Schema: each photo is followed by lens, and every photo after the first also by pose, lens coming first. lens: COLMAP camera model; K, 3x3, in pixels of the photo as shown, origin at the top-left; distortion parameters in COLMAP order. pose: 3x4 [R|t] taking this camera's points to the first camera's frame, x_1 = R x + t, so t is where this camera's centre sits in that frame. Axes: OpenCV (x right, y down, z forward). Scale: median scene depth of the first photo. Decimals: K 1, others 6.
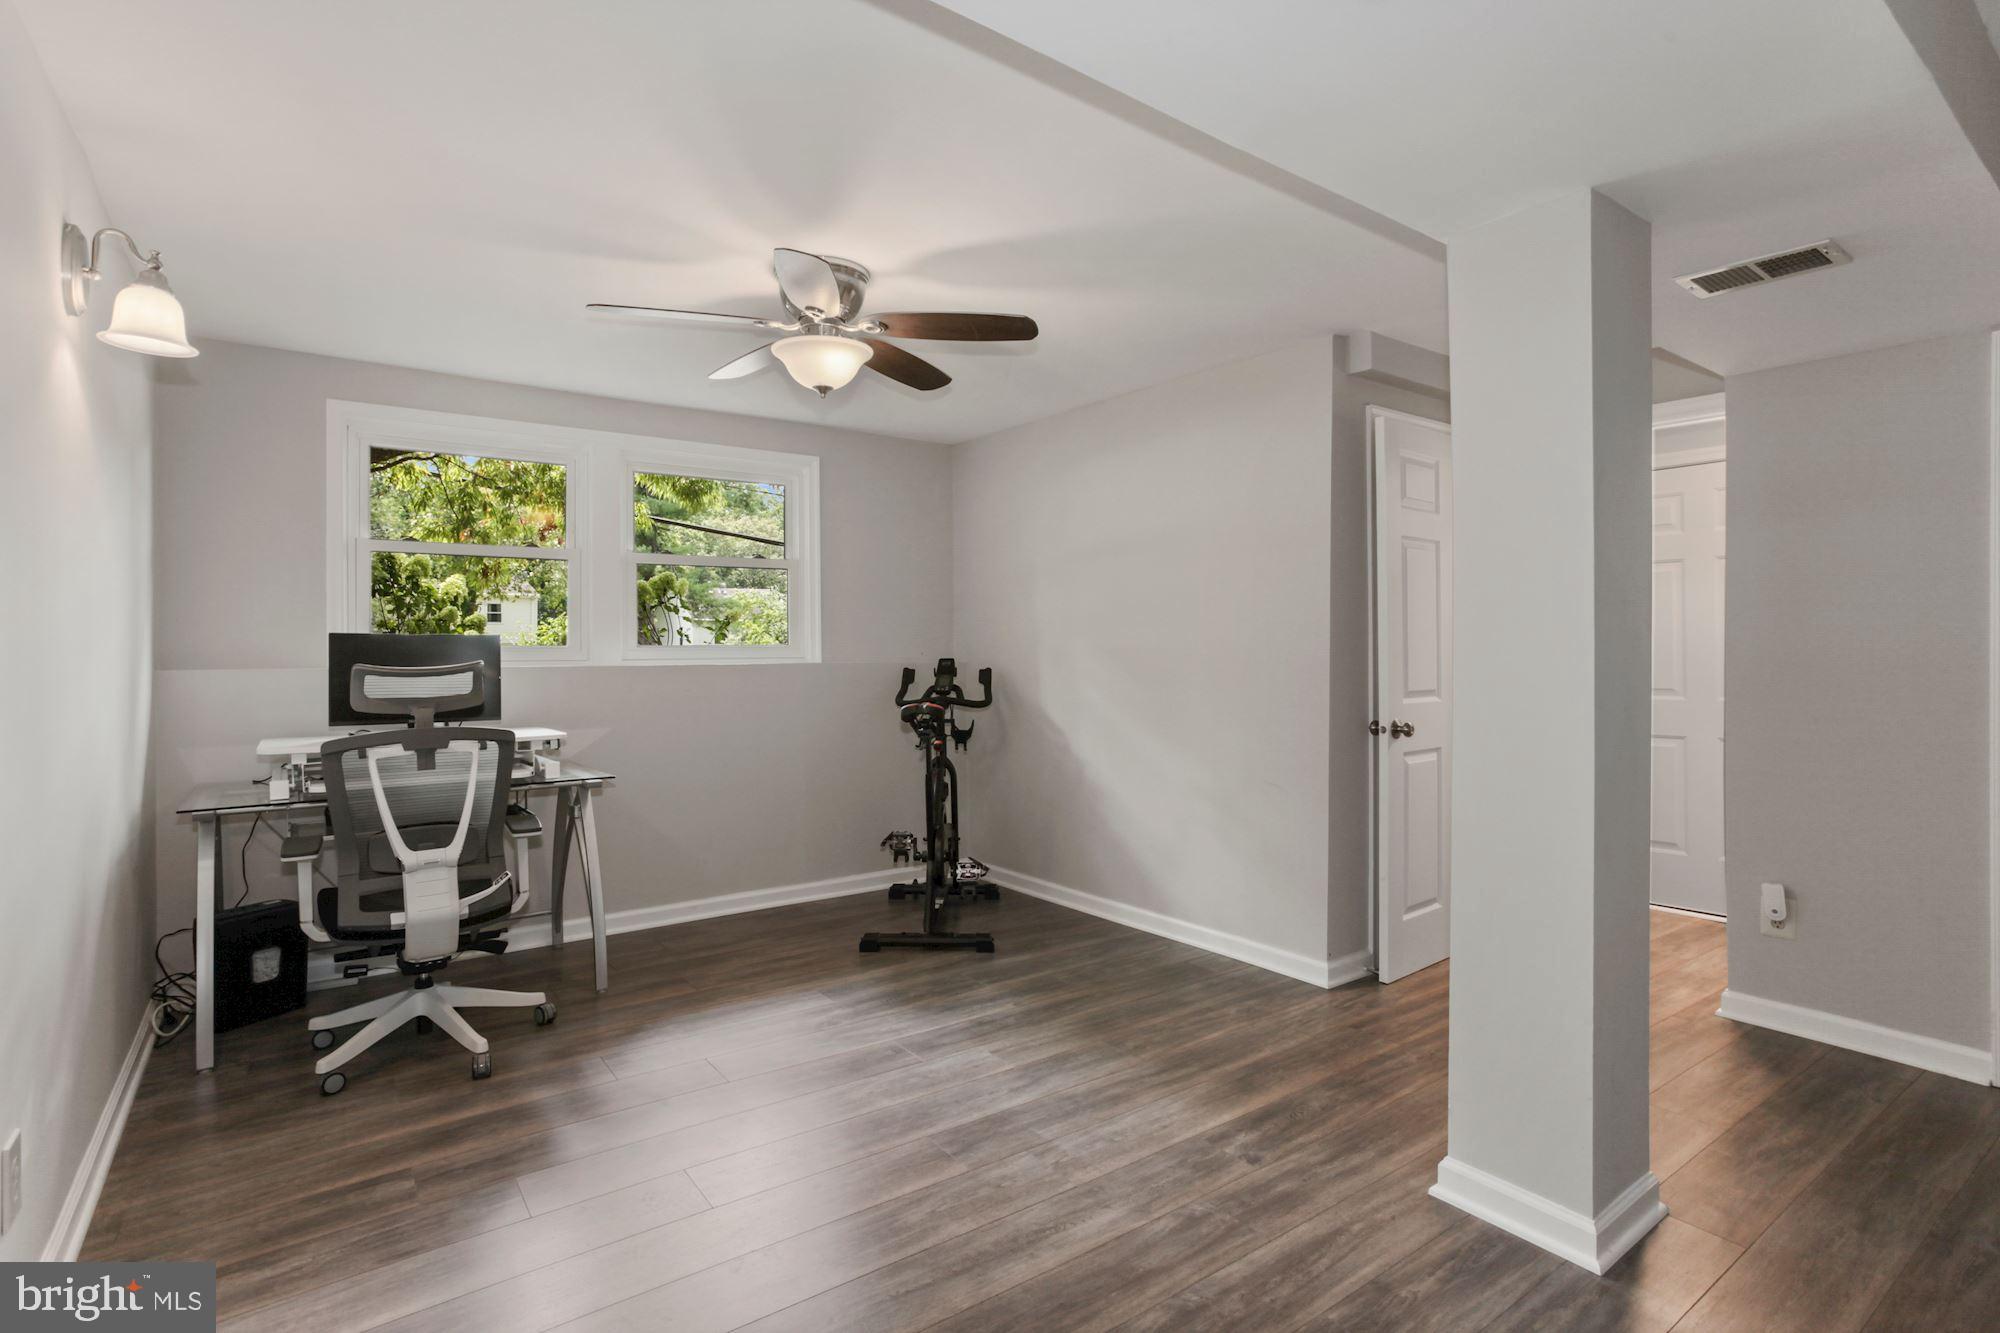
lens RADIAL K [[976.3, 0, 1005.9], [0, 976.3, 663.0], [0, 0, 1]] dist [-0.055043, 0.037937]
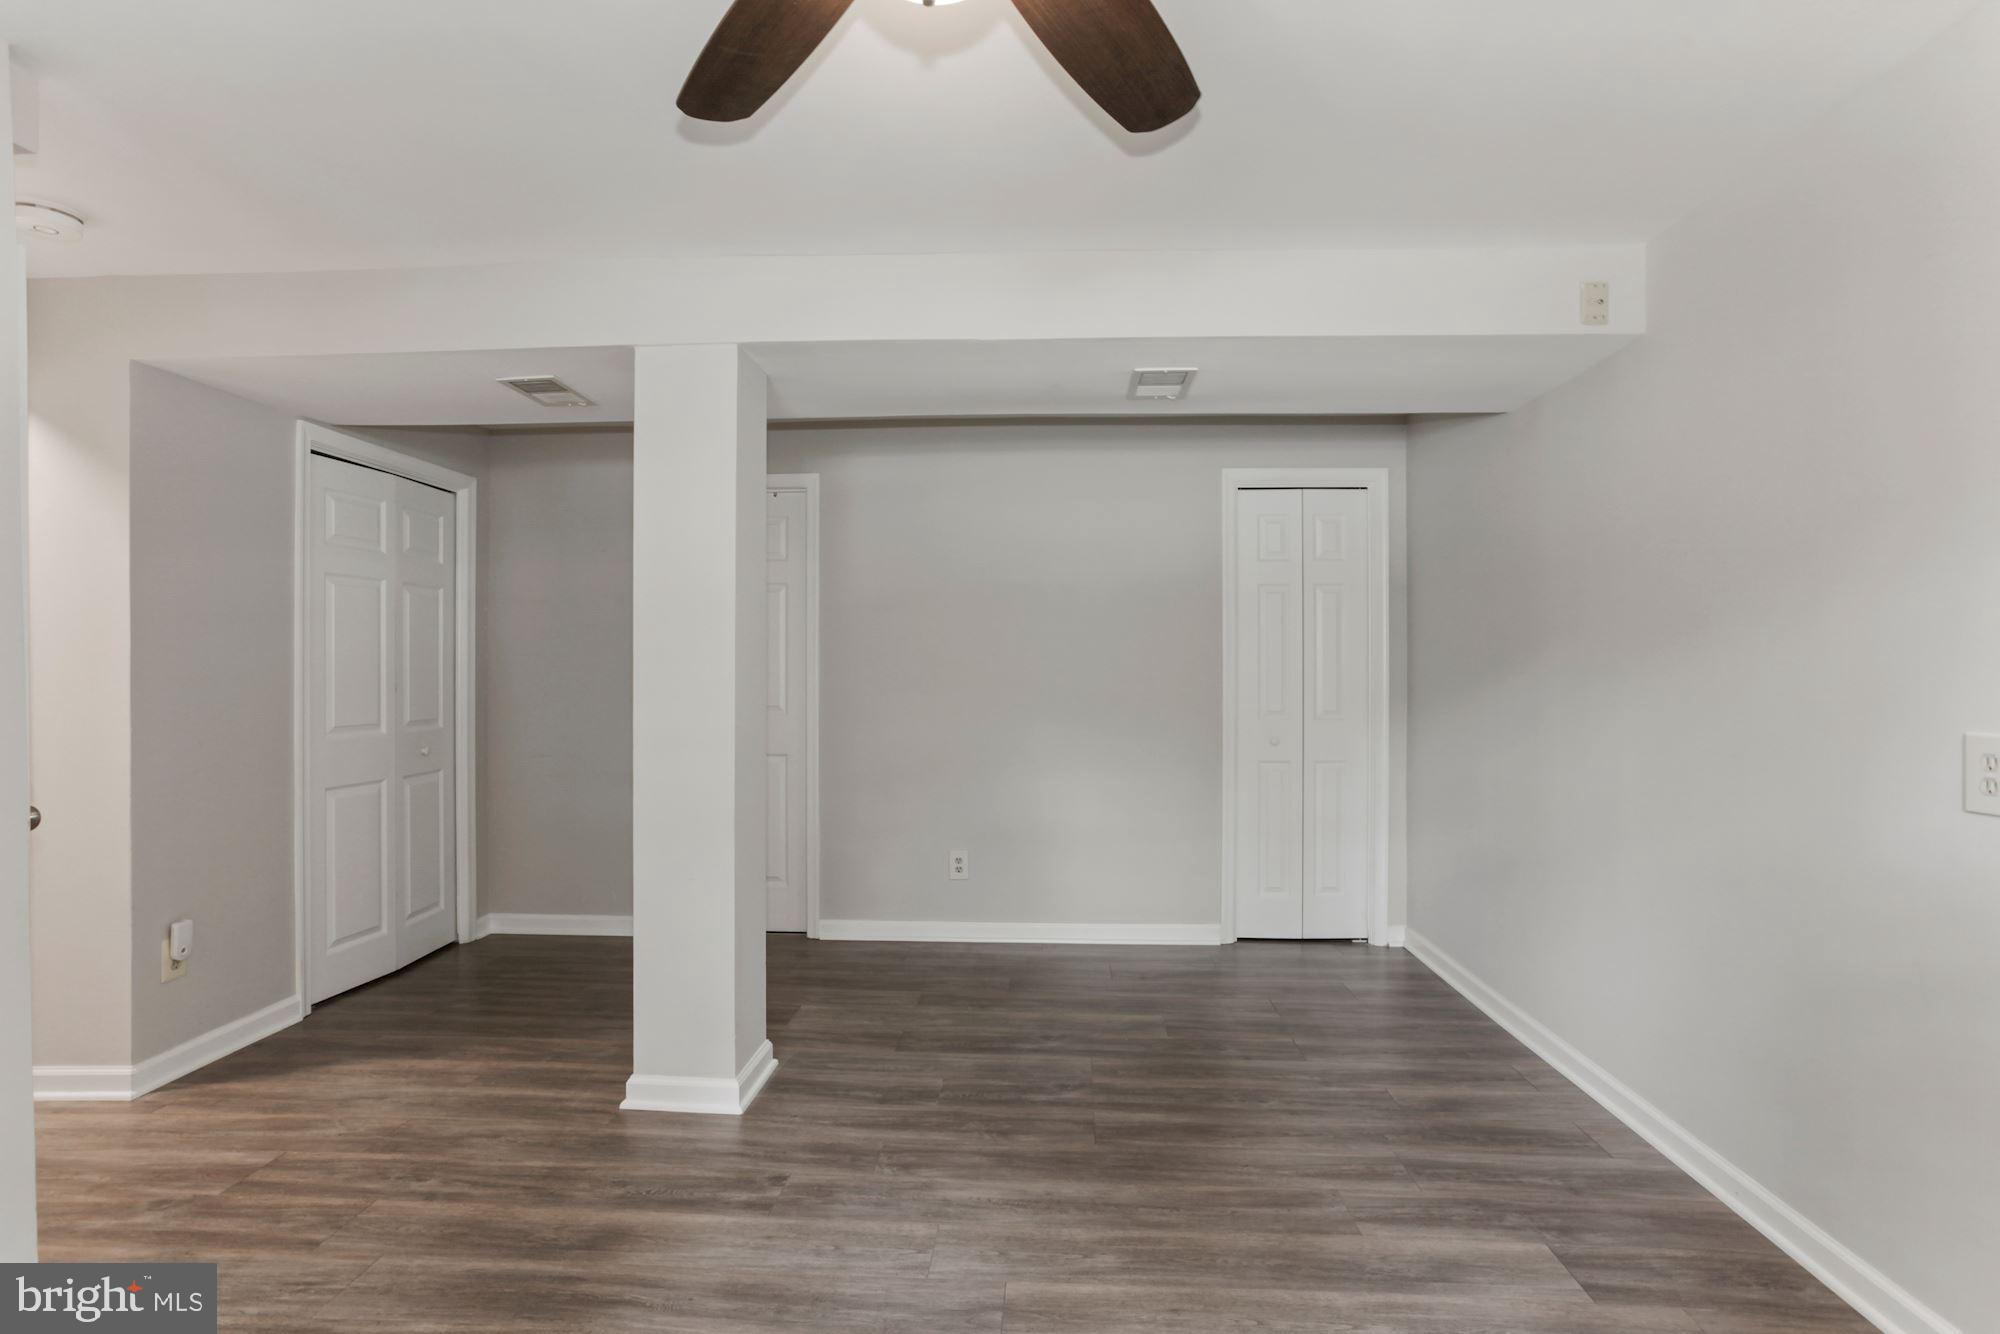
lens RADIAL K [[976.3, 0, 1005.9], [0, 976.3, 663.5], [0, 0, 1]] dist [-0.055043, 0.037937]
pose [[-0.769061, 0.004479, 0.639160, -0.588642], [0.008473, 0.999959, 0.003187, -0.024673], [-0.639119, 0.007866, -0.769067, 1.666112]]
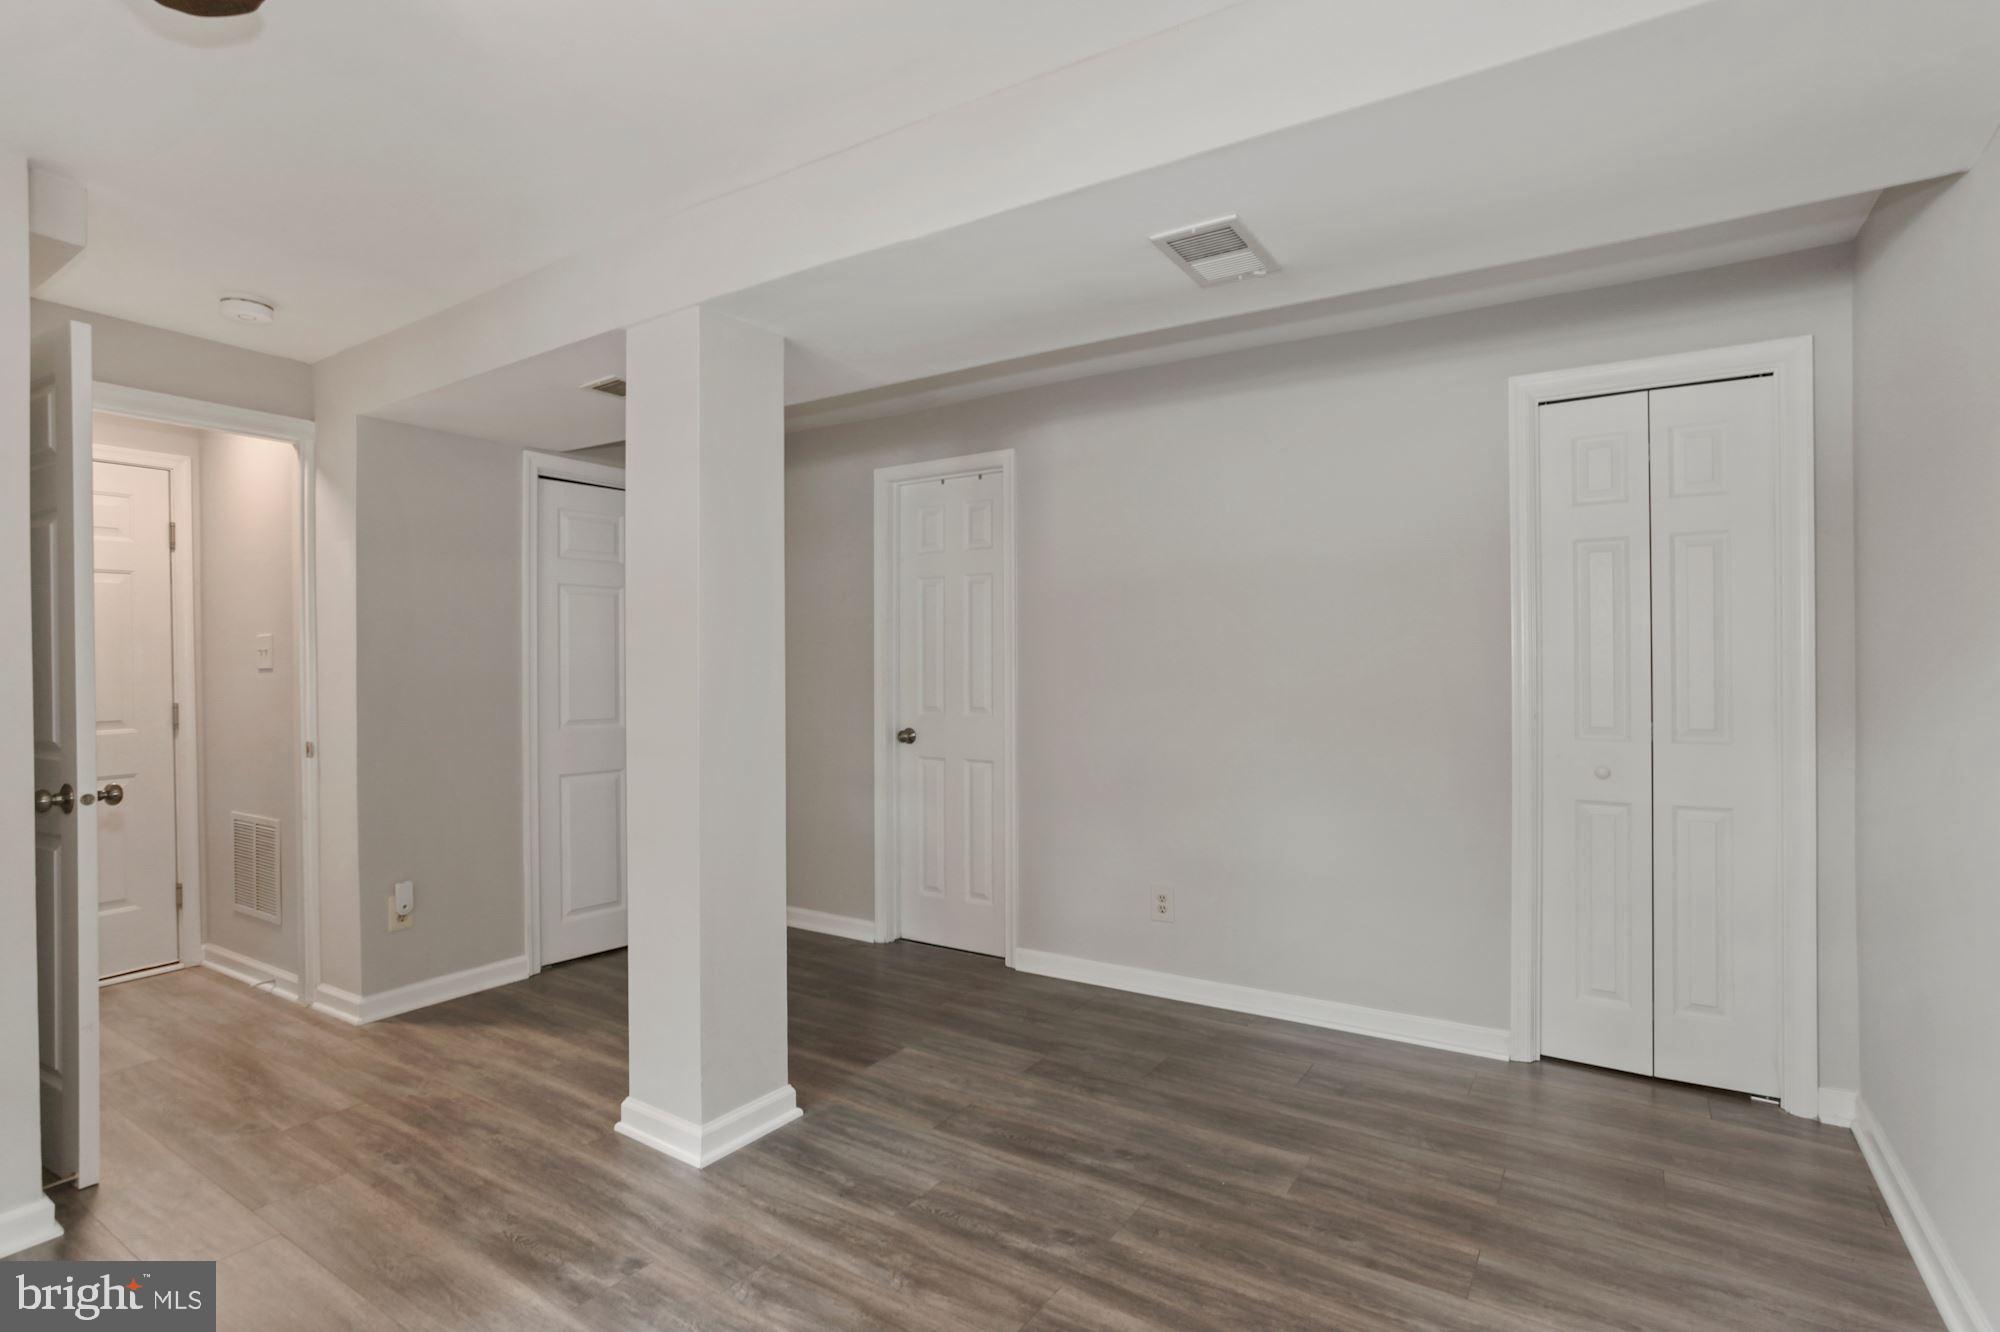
lens RADIAL K [[976.3, 0, 1005.9], [0, 976.3, 662.5], [0, 0, 1]] dist [-0.055043, 0.037937]
pose [[-0.350687, 0.006280, 0.936472, -0.687227], [0.015811, 0.999875, -0.000785, -0.017561], [-0.936359, 0.014532, -0.350743, 1.011766]]
